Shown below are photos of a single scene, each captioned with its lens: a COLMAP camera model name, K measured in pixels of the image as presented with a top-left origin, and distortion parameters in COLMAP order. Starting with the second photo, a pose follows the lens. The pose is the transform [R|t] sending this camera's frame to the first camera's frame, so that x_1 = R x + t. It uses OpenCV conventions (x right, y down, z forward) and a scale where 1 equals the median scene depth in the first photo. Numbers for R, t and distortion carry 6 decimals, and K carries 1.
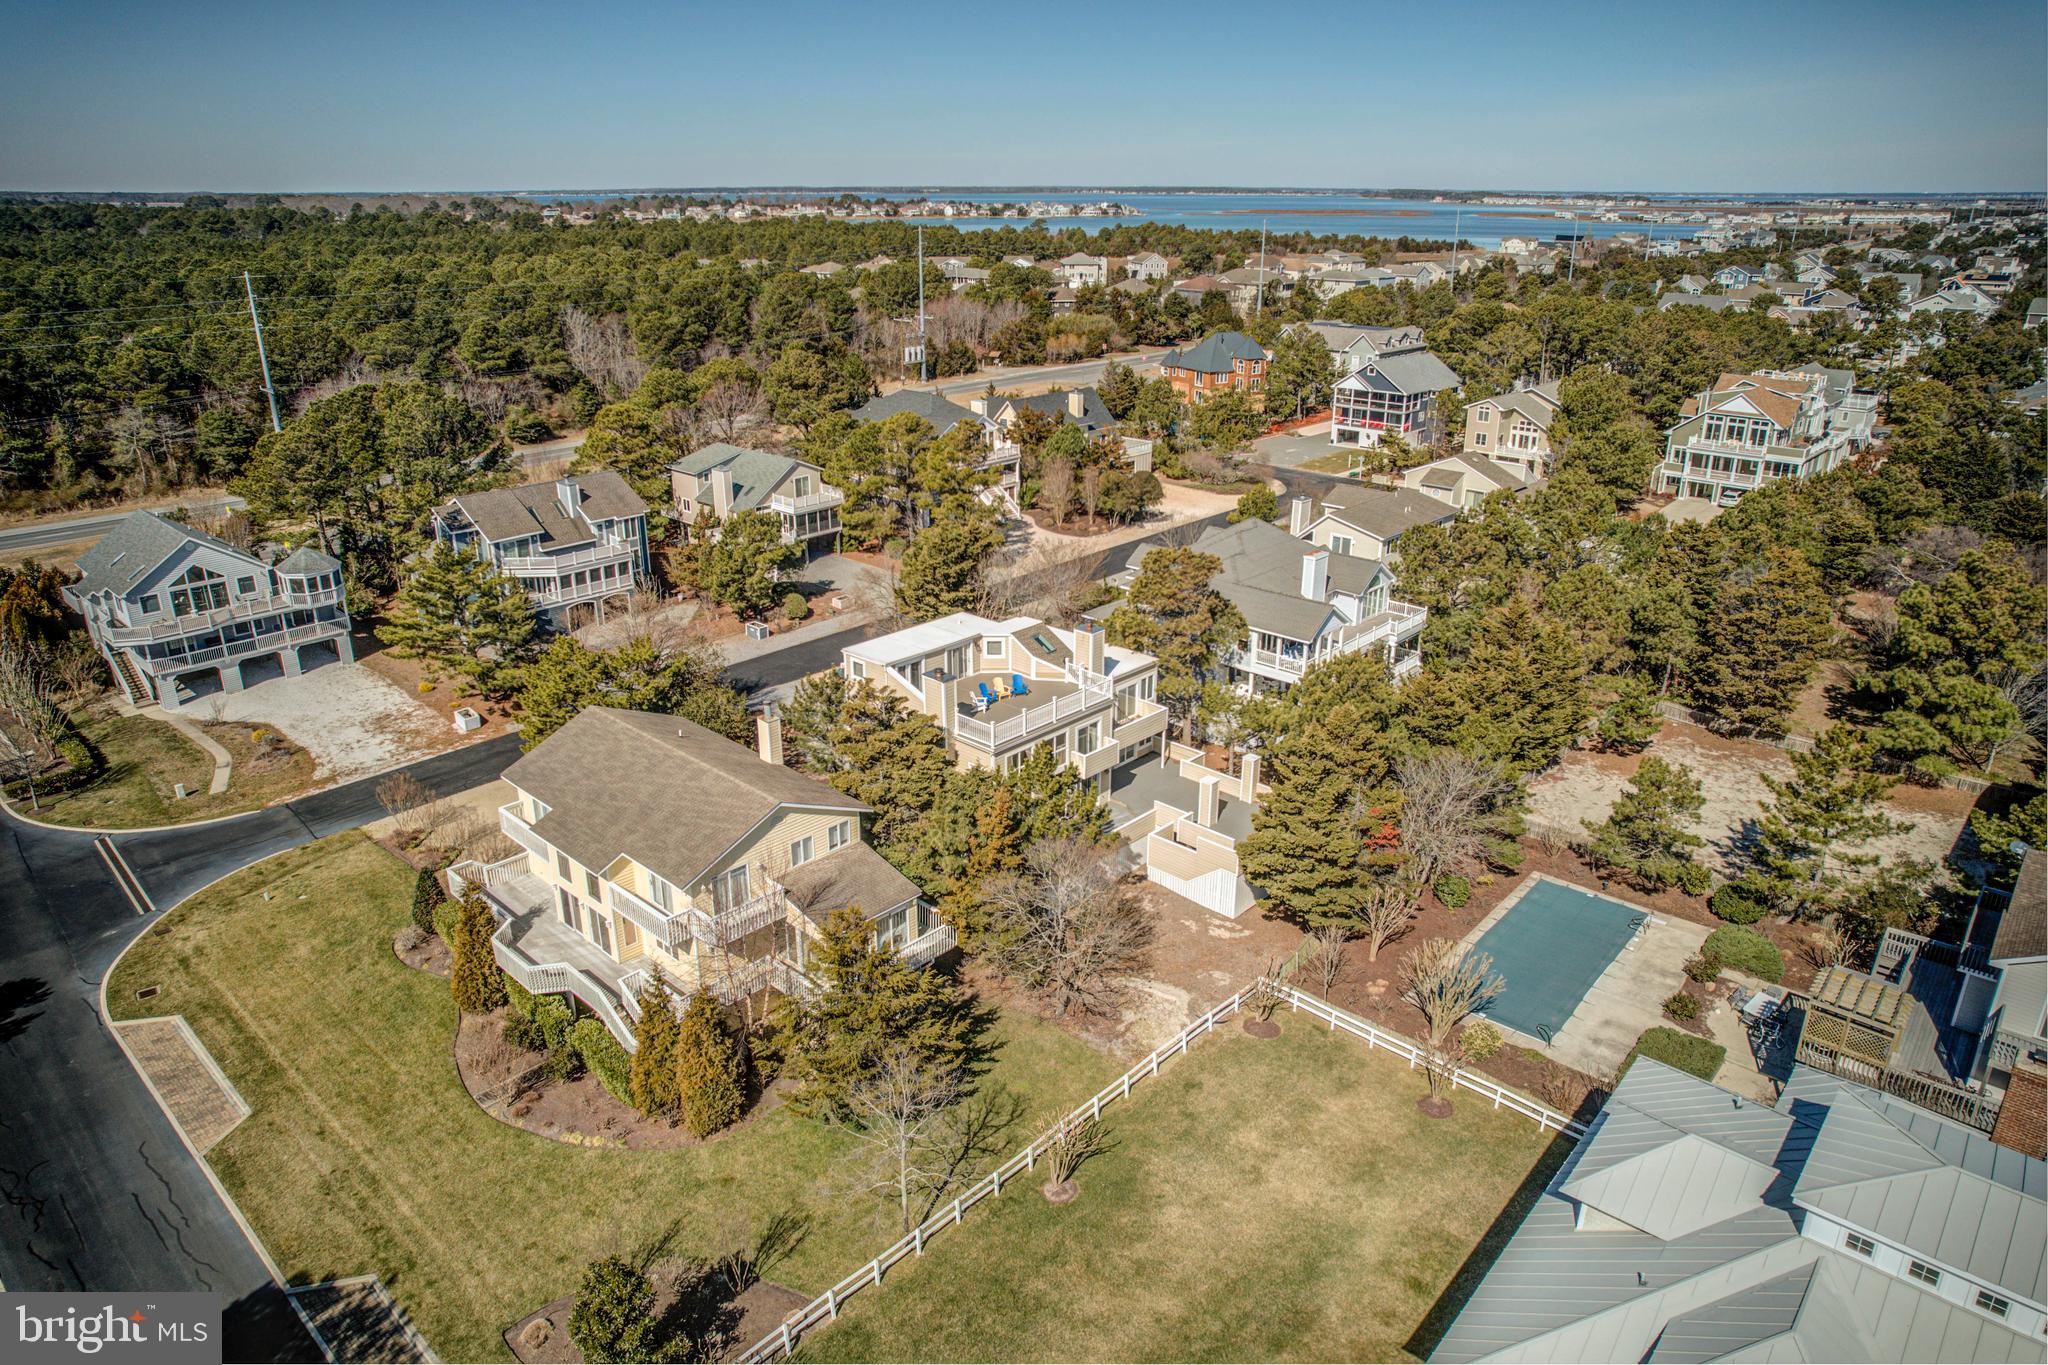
lens RADIAL K [[1308.5, 0, 1023.7], [0, 1308.5, 698.0], [0, 0, 1]] dist [-0.076568, 0.060141]
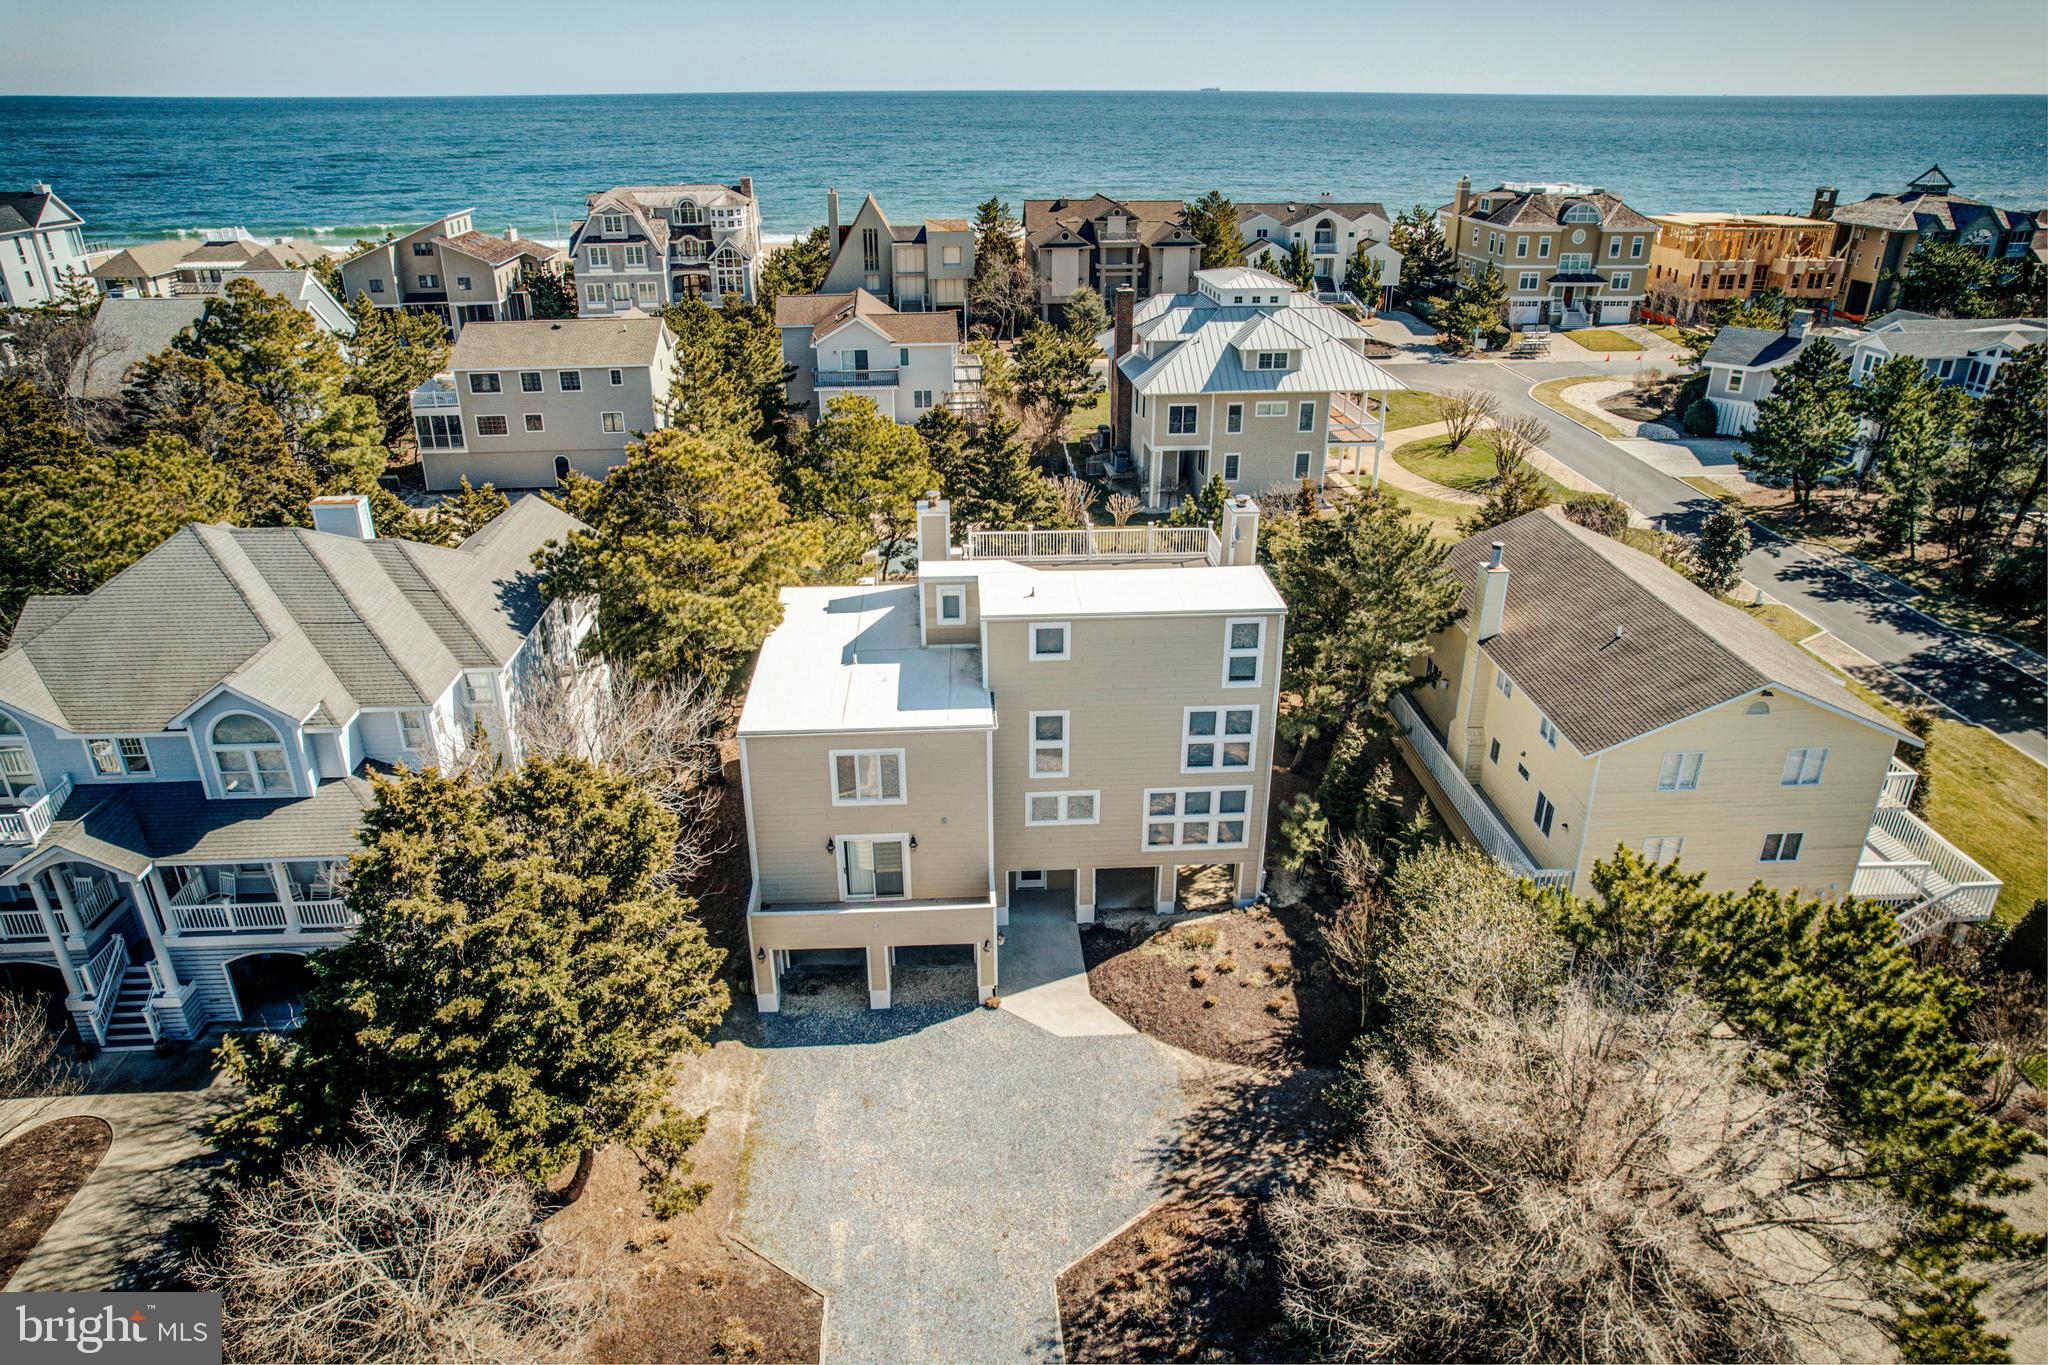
lens RADIAL K [[1308.5, 0, 1027.3], [0, 1308.5, 676.6], [0, 0, 1]] dist [-0.076568, 0.060141]
pose [[-0.732170, -0.281364, 0.620291, -0.307779], [0.250939, 0.735202, 0.629688, -0.292287], [-0.633211, 0.616694, -0.467687, 1.018046]]
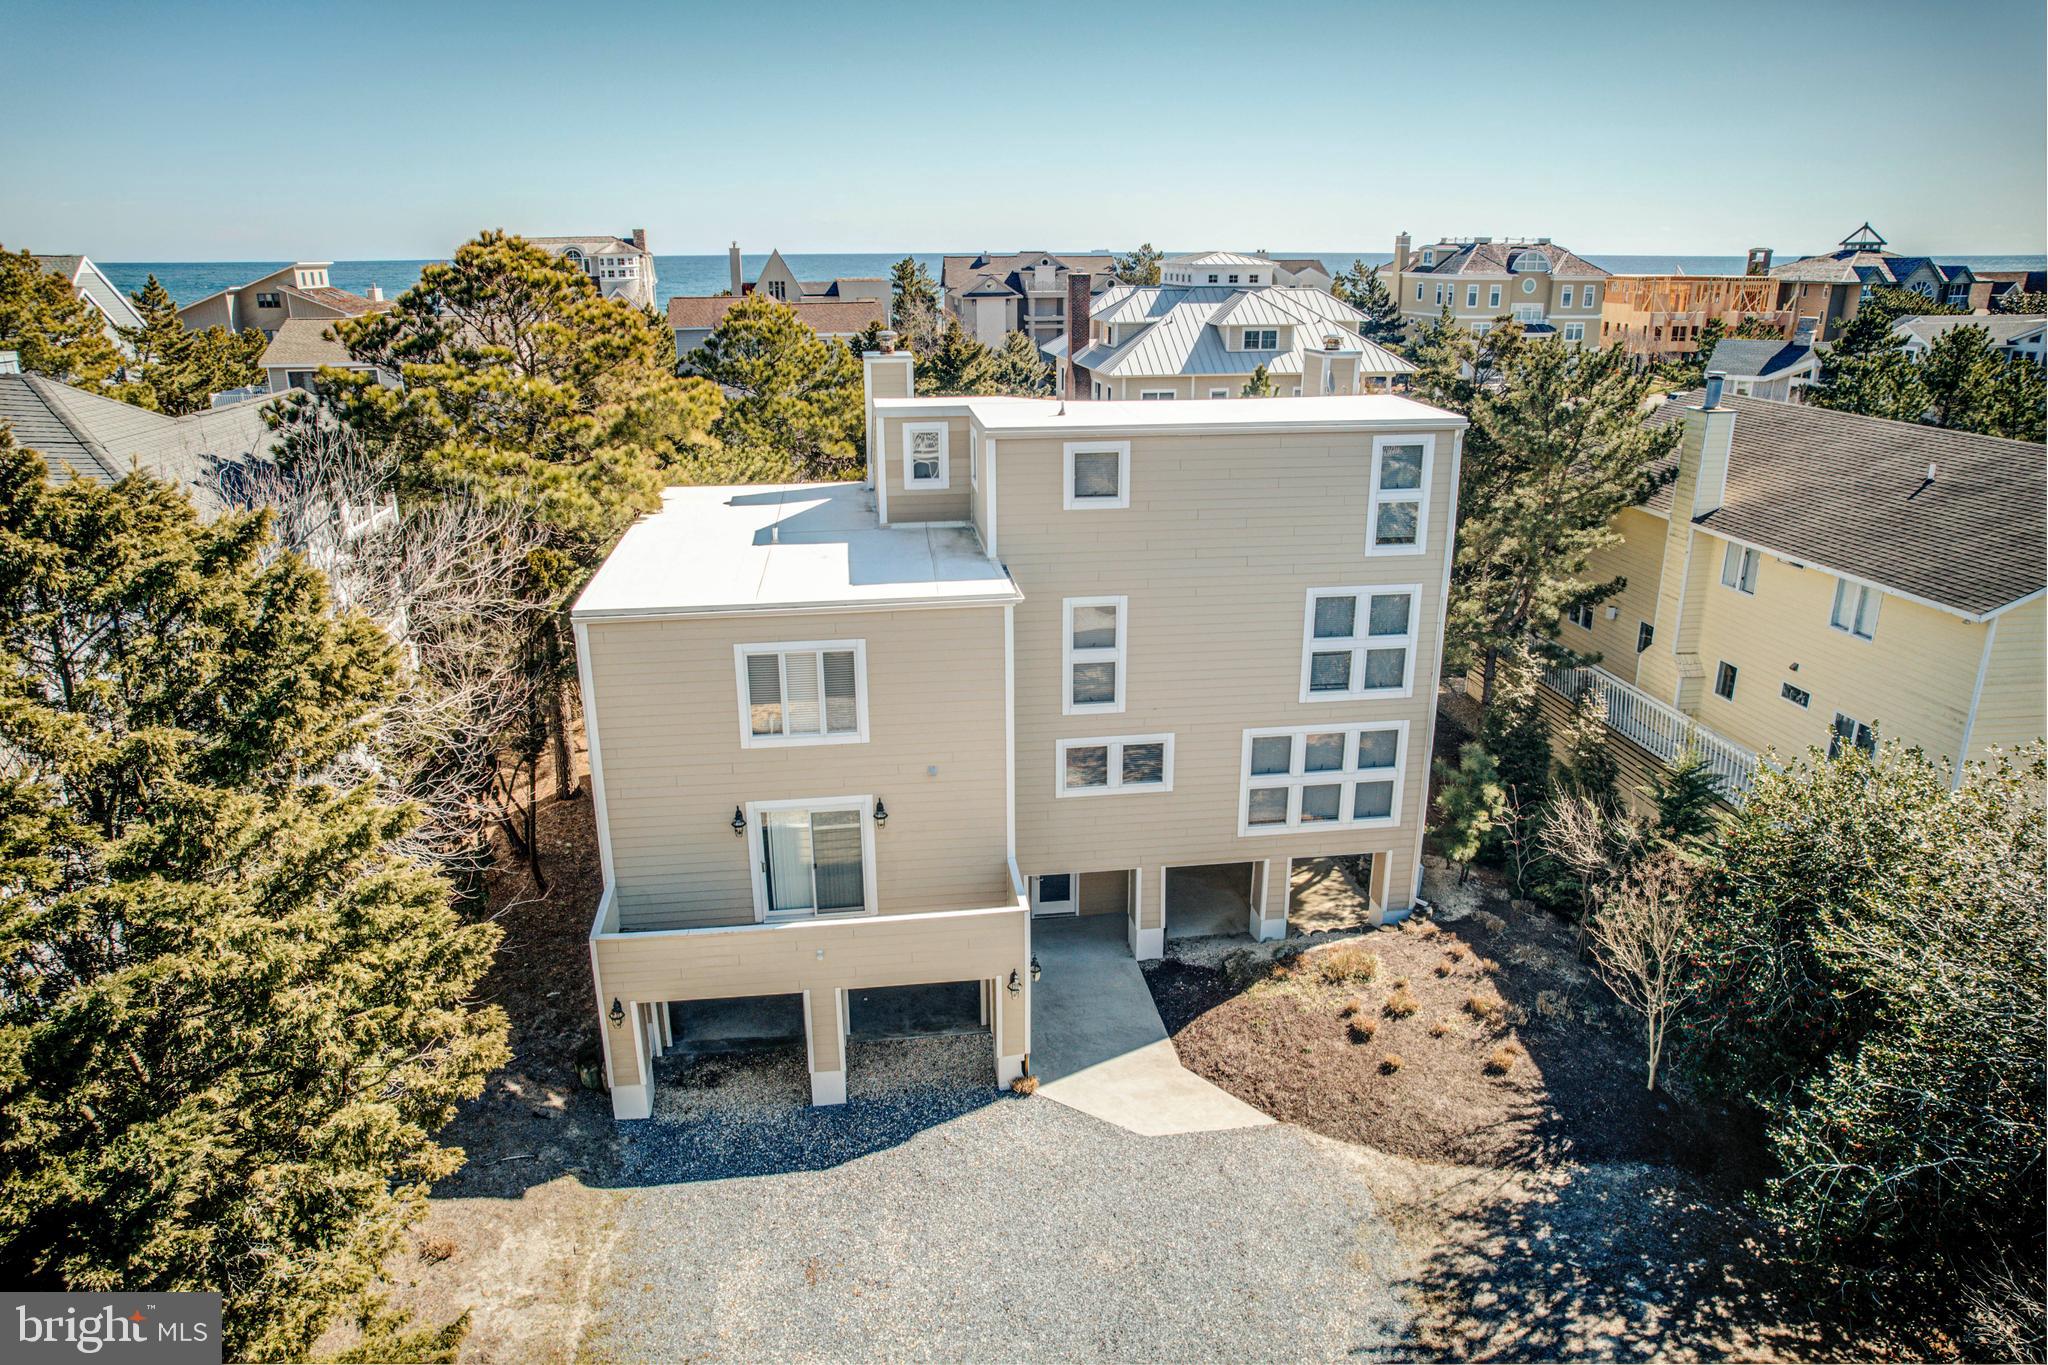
lens RADIAL K [[1308.5, 0, 1020.8], [0, 1308.5, 676.0], [0, 0, 1]] dist [-0.076568, 0.060141]
pose [[-0.778664, -0.190207, 0.597916, -0.201241], [0.236314, 0.793868, 0.560294, -0.153281], [-0.581238, 0.577577, -0.573208, 0.989688]]
